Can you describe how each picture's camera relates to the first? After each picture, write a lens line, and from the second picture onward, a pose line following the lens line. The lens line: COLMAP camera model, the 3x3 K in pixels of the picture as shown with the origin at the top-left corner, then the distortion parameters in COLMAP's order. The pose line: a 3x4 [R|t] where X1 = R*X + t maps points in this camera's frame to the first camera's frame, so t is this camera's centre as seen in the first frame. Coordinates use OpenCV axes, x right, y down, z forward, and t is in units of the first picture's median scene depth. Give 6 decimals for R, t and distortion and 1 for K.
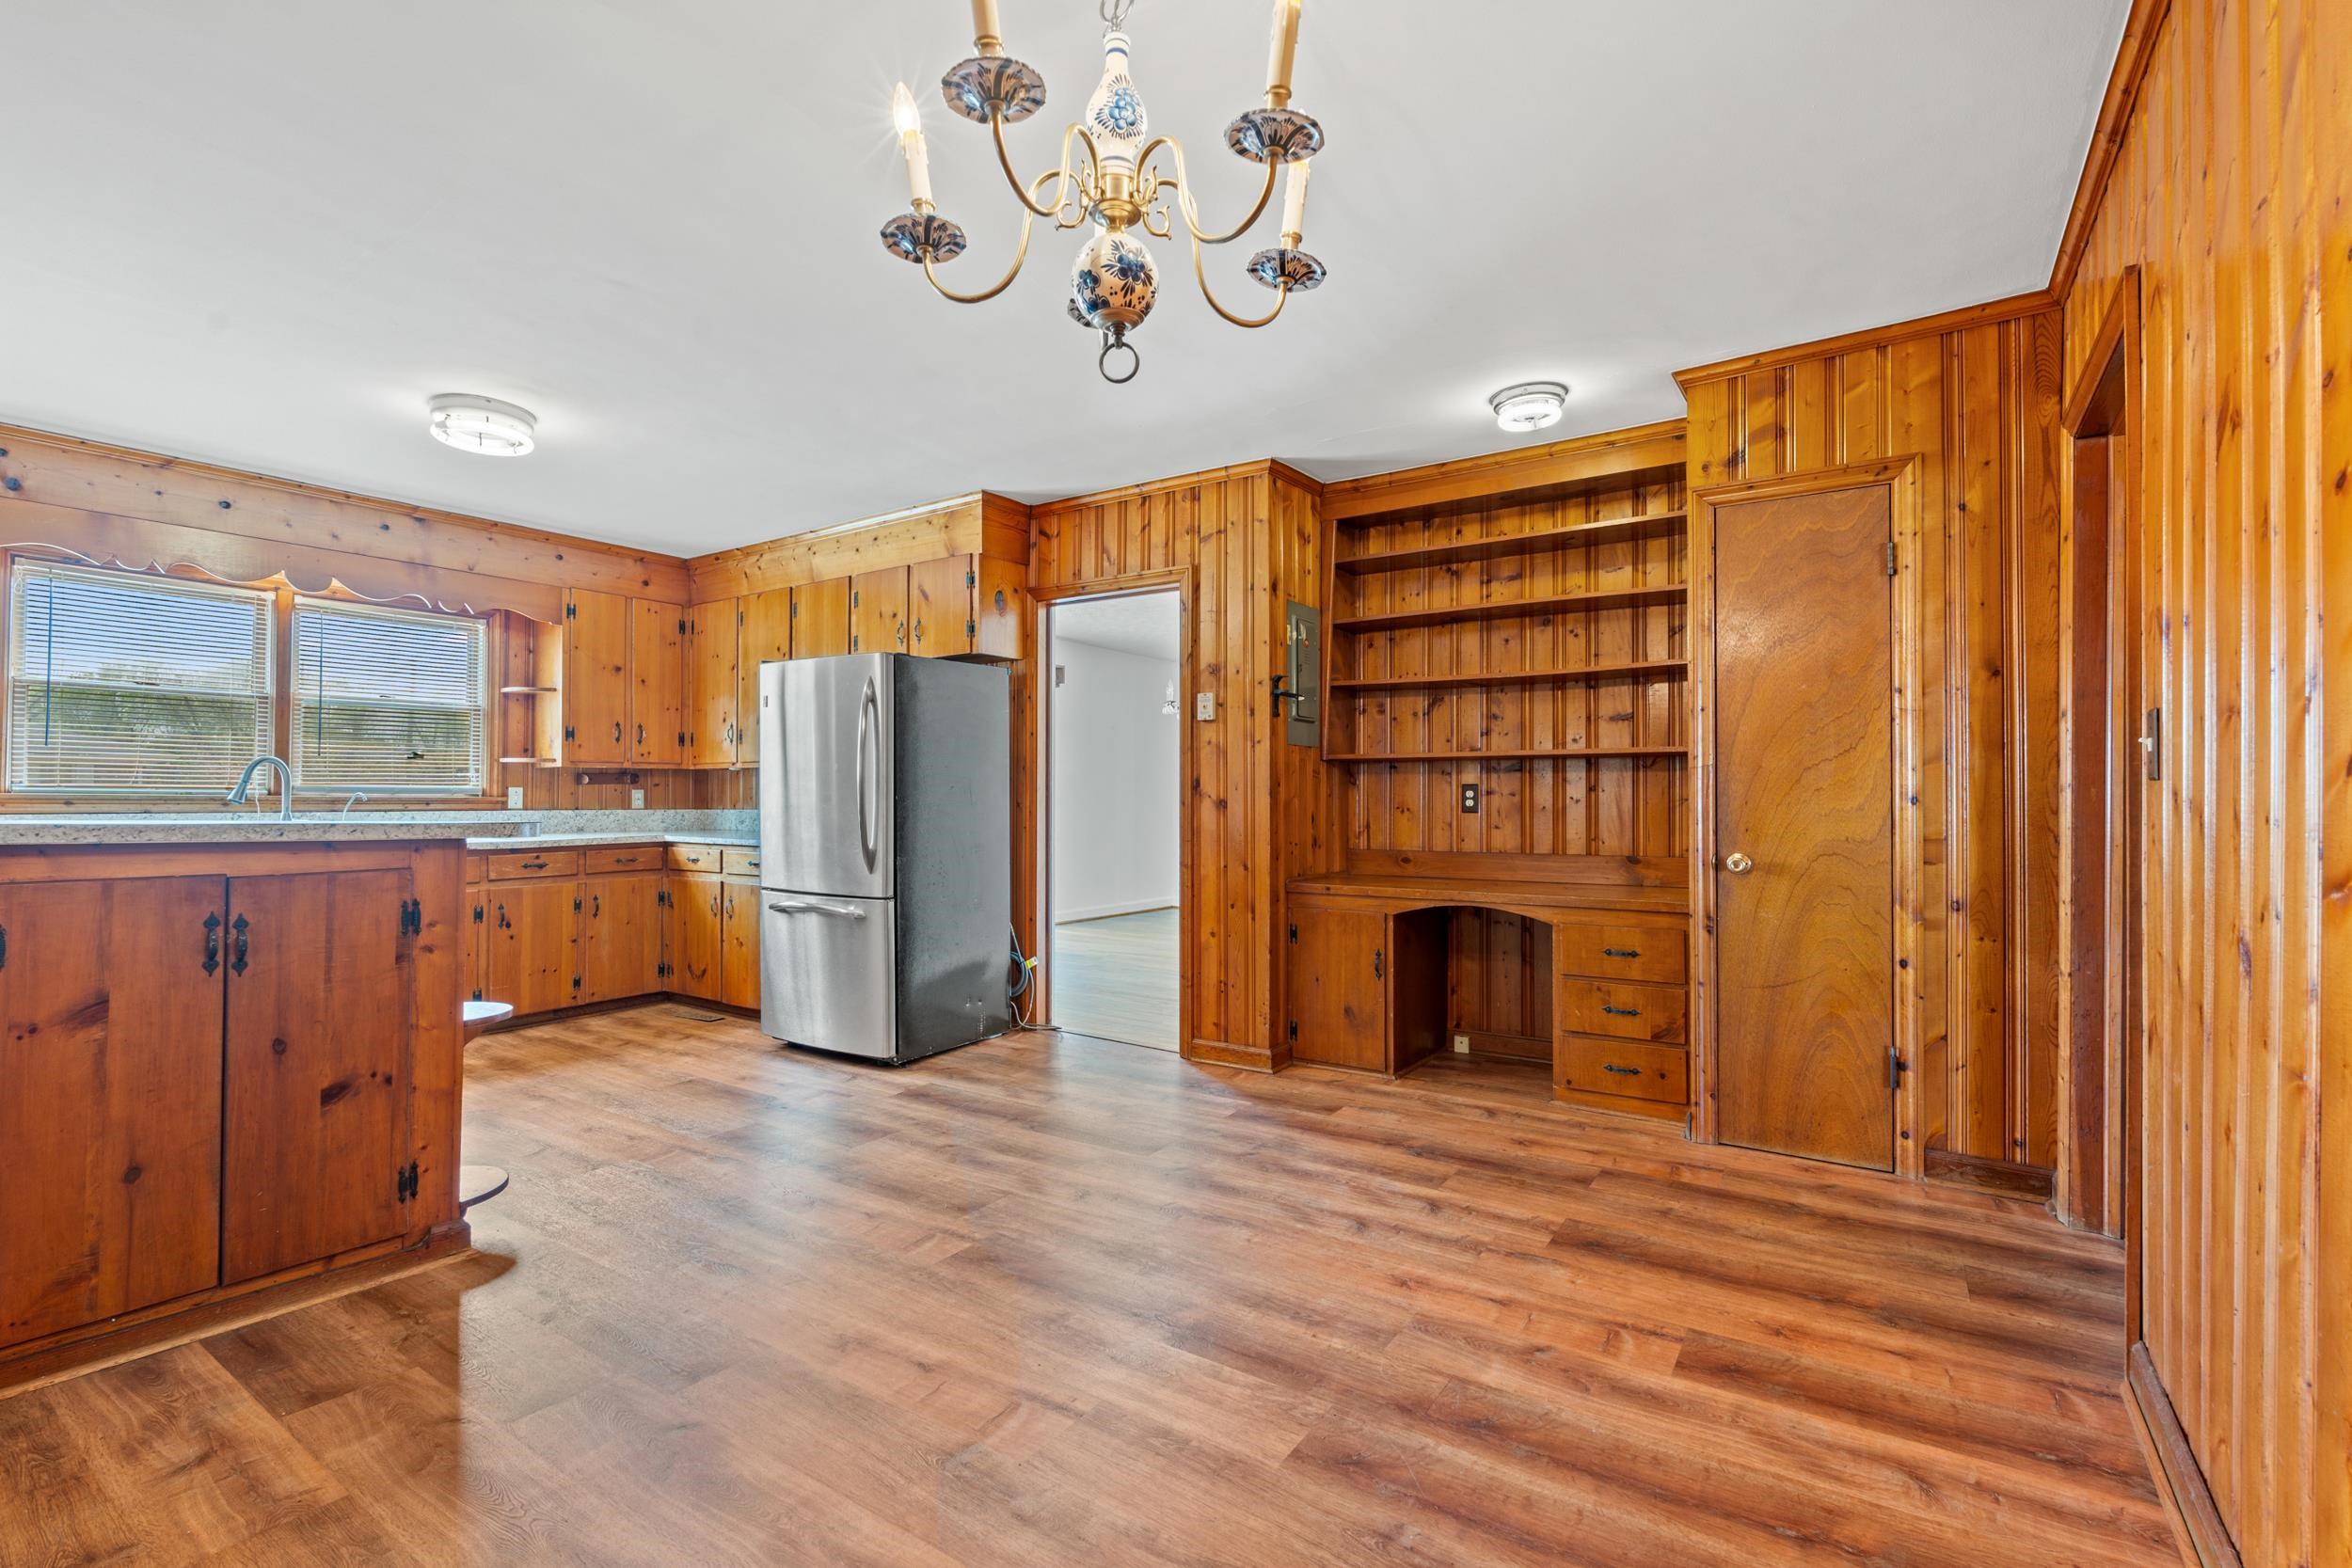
lens RADIAL K [[1045.6, 0, 1179.2], [0, 1045.6, 780.3], [0, 0, 1]] dist [-0.004570, 0.000235]
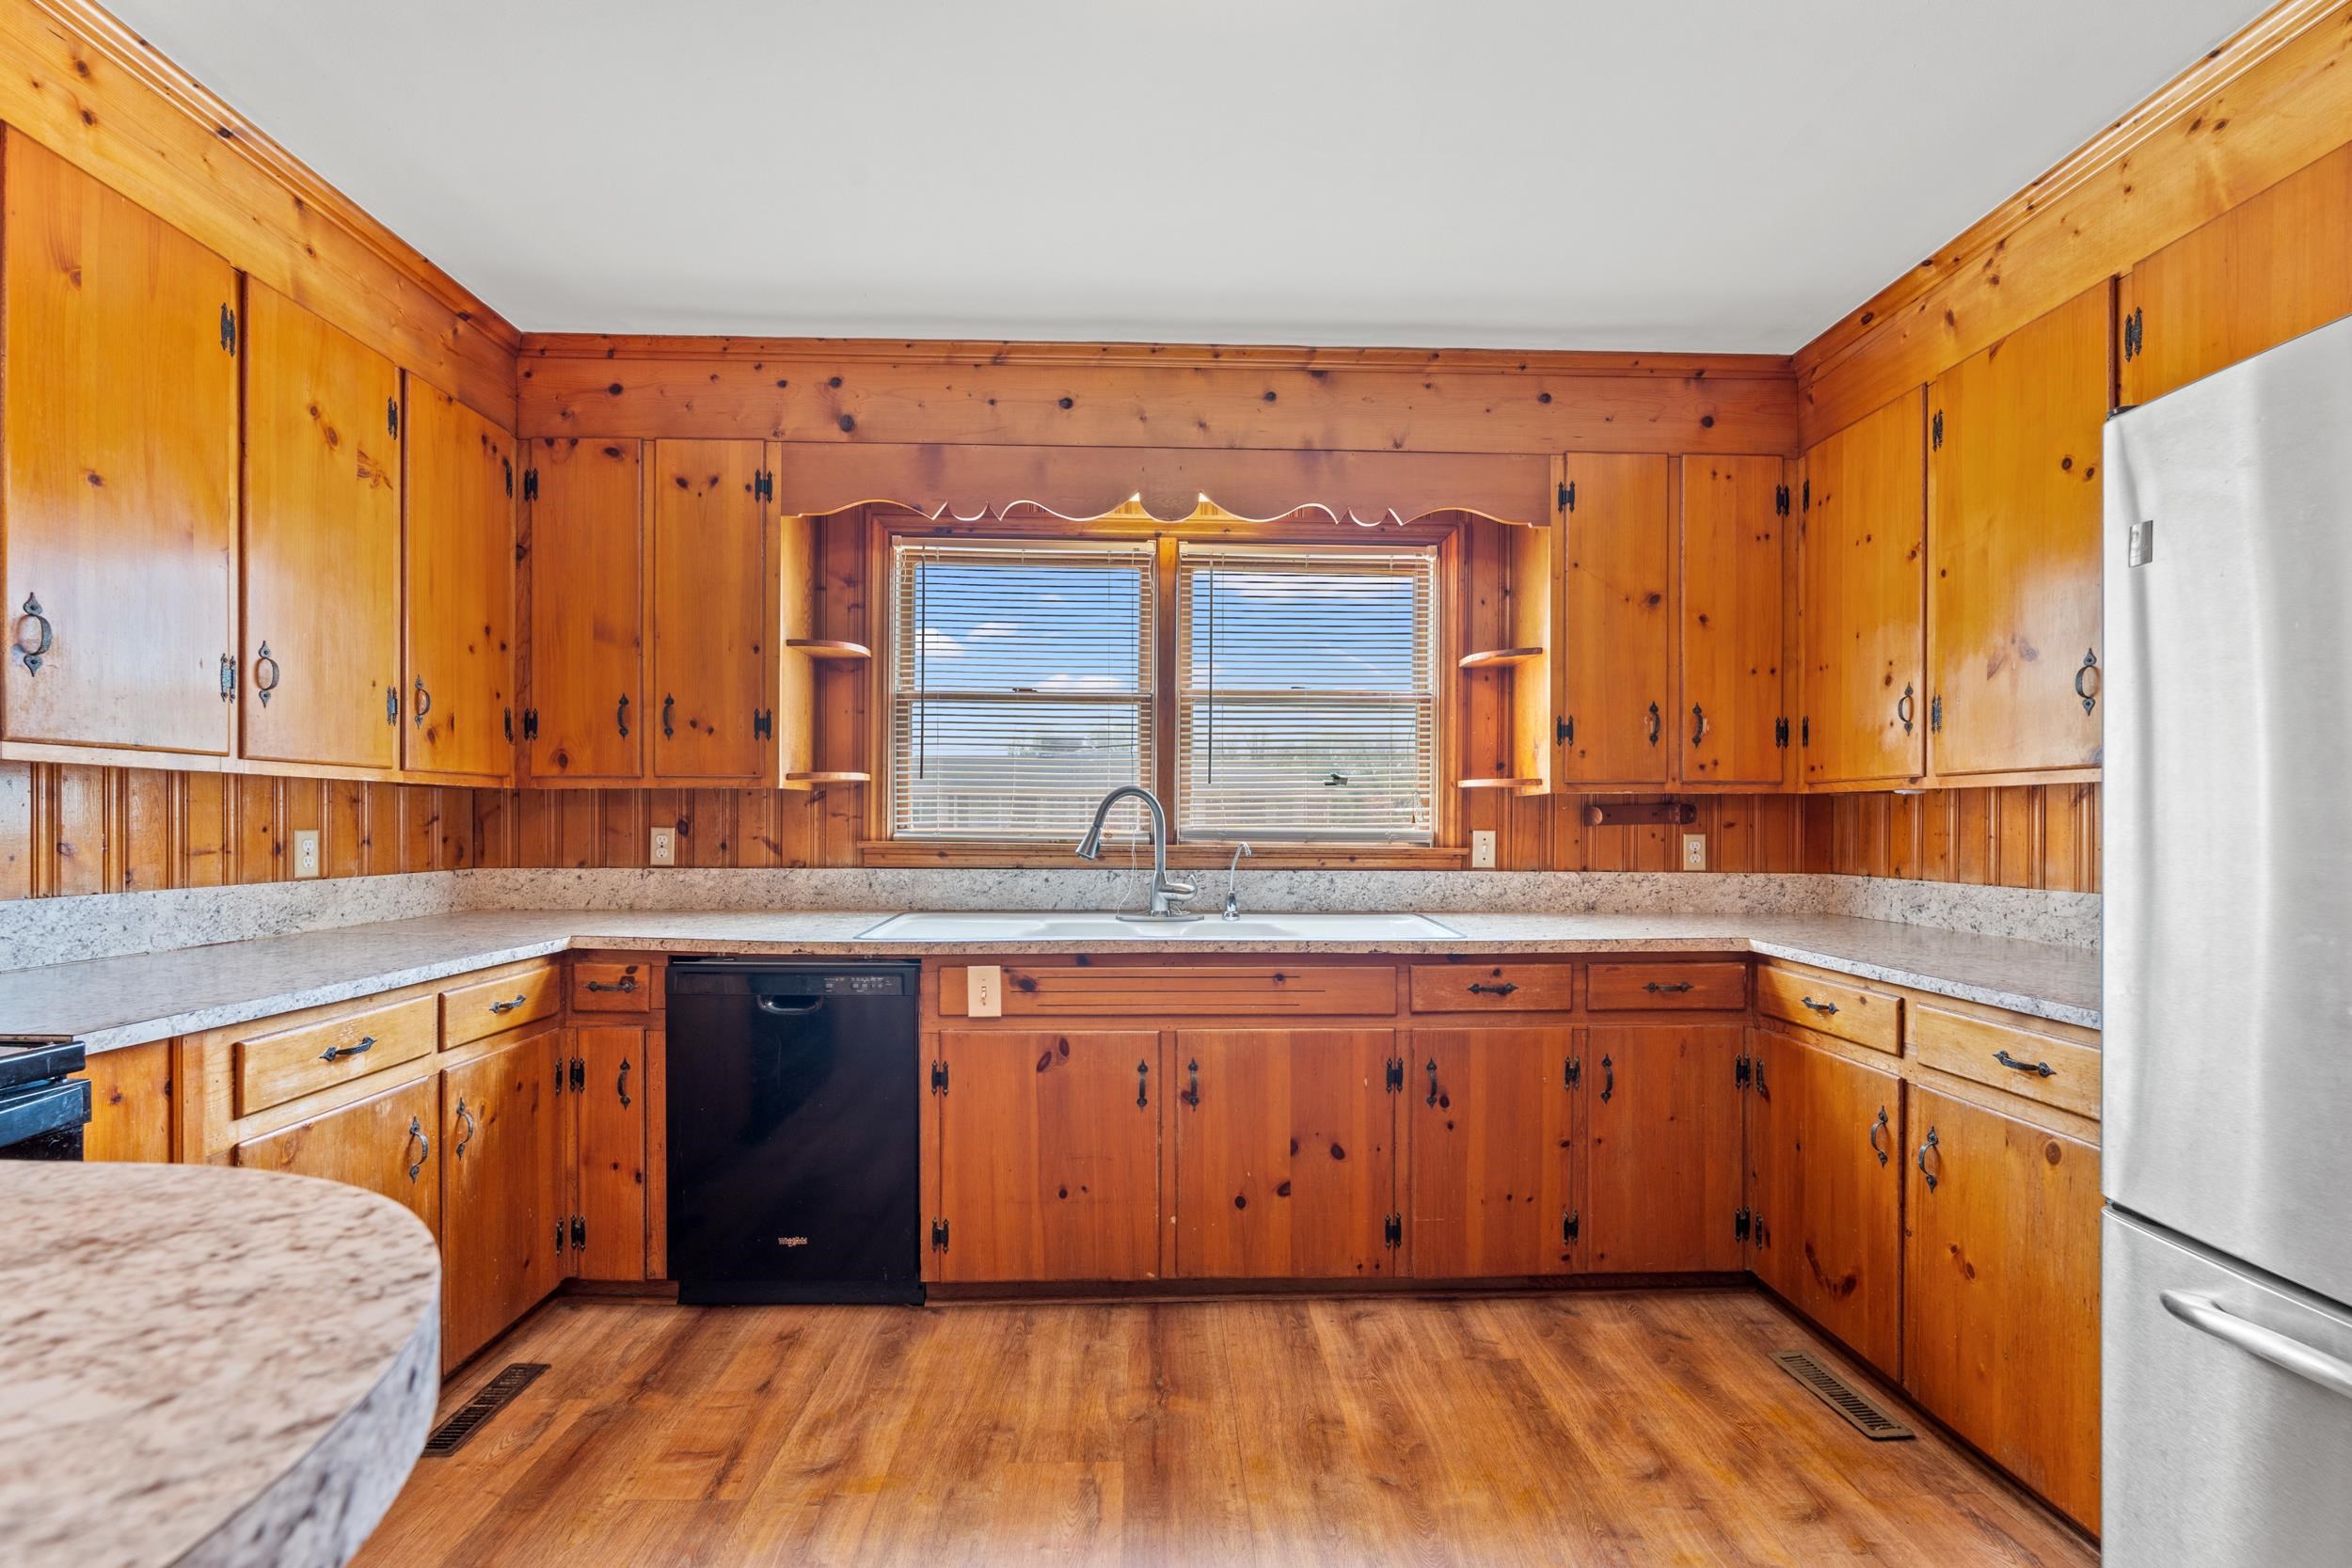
lens RADIAL K [[1045.6, 0, 1179.2], [0, 1045.6, 826.3], [0, 0, 1]] dist [-0.004570, 0.000235]
pose [[0.589153, 0.008234, -0.807980, -0.312754], [0.010441, 0.999787, 0.017802, -0.008921], [0.807954, -0.018924, 0.588942, 0.611309]]
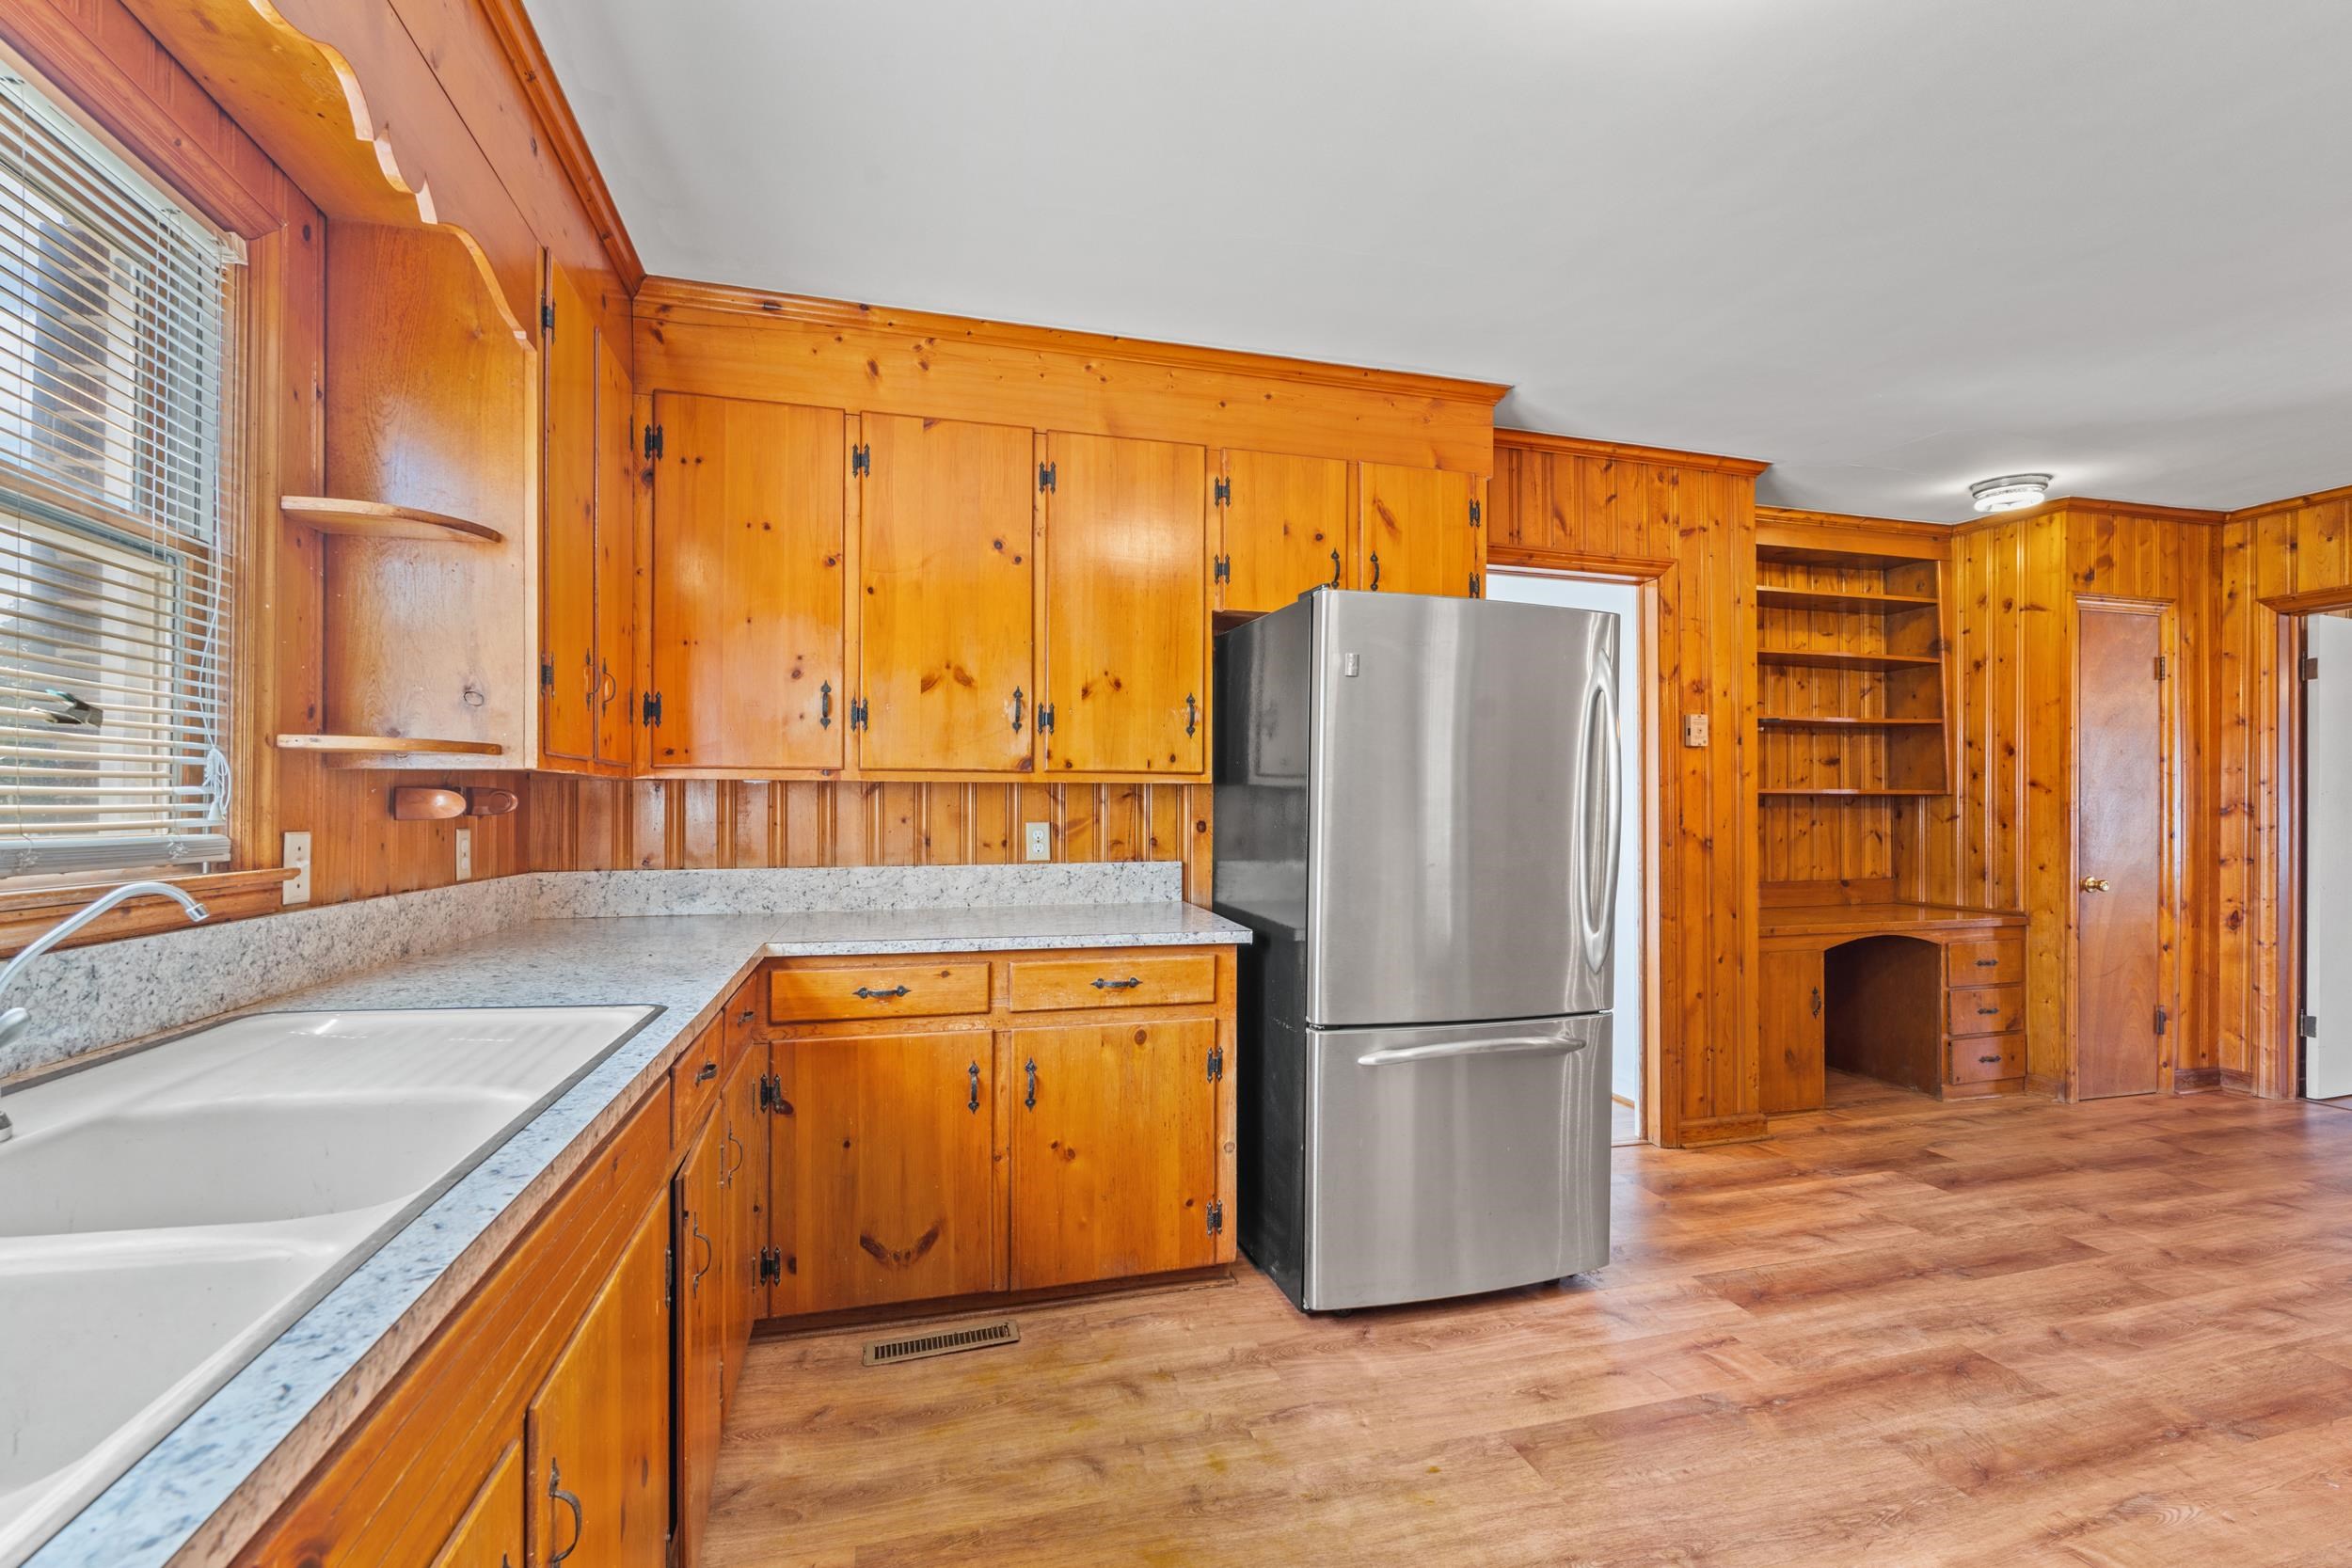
lens RADIAL K [[1045.6, 0, 1175.1], [0, 1045.6, 798.0], [0, 0, 1]] dist [-0.004570, 0.000235]
pose [[0.639993, 0.007951, 0.768340, -0.823617], [-0.016303, 0.999862, 0.003233, -0.009818], [-0.768208, -0.014595, 0.640034, 0.713662]]
